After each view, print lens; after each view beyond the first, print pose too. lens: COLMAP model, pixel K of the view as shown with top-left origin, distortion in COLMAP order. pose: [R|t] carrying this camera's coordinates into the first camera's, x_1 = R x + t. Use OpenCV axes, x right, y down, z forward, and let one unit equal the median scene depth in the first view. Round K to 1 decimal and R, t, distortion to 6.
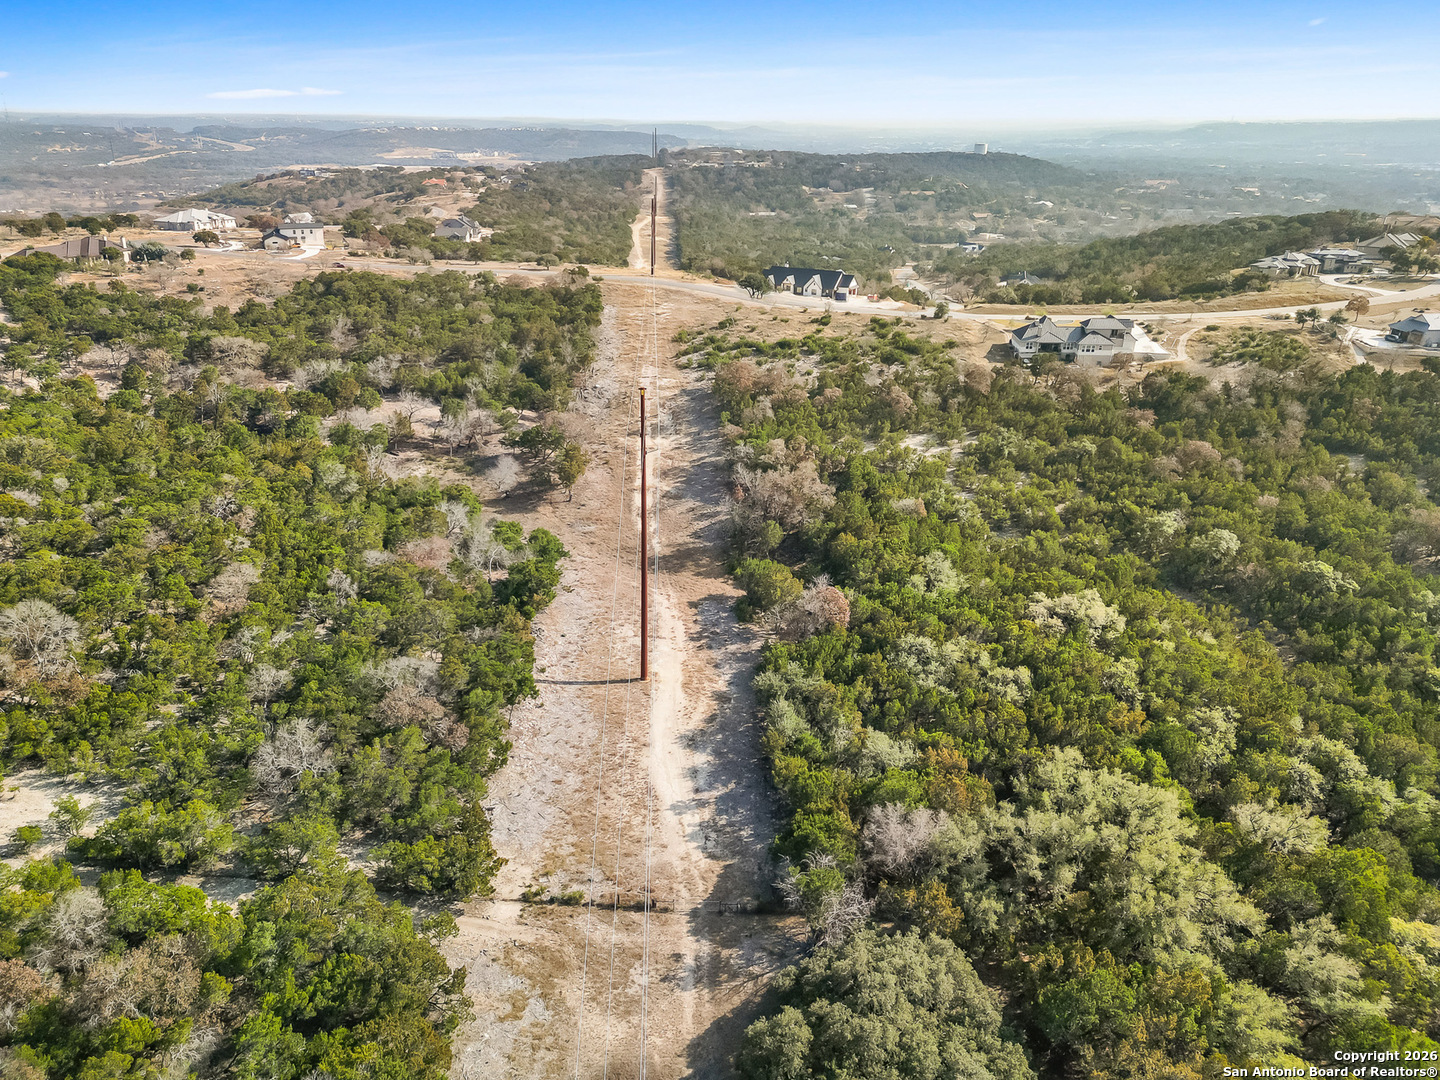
lens RADIAL K [[894.8, 0, 731.5], [0, 894.8, 545.1], [0, 0, 1]] dist [0.058289, -0.043498]
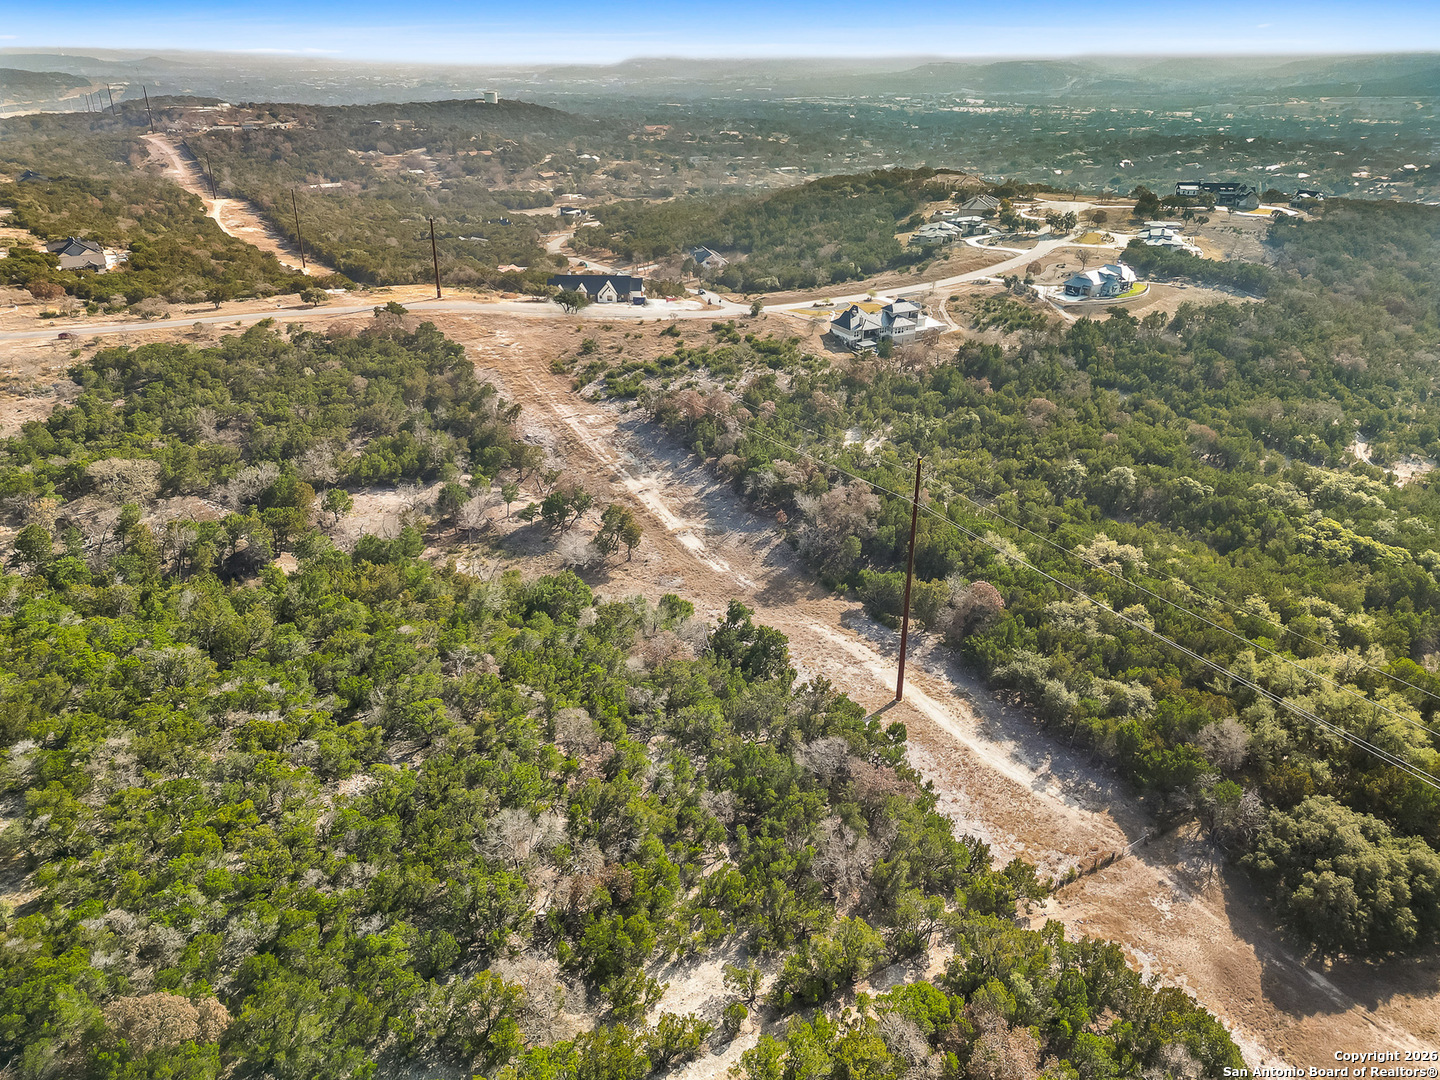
lens RADIAL K [[894.8, 0, 731.5], [0, 894.8, 545.1], [0, 0, 1]] dist [0.058289, -0.043498]
pose [[0.871408, -0.233746, 0.431289, -0.367824], [0.210633, 0.972295, 0.101375, -0.103226], [-0.443036, 0.002505, 0.896500, 0.025415]]
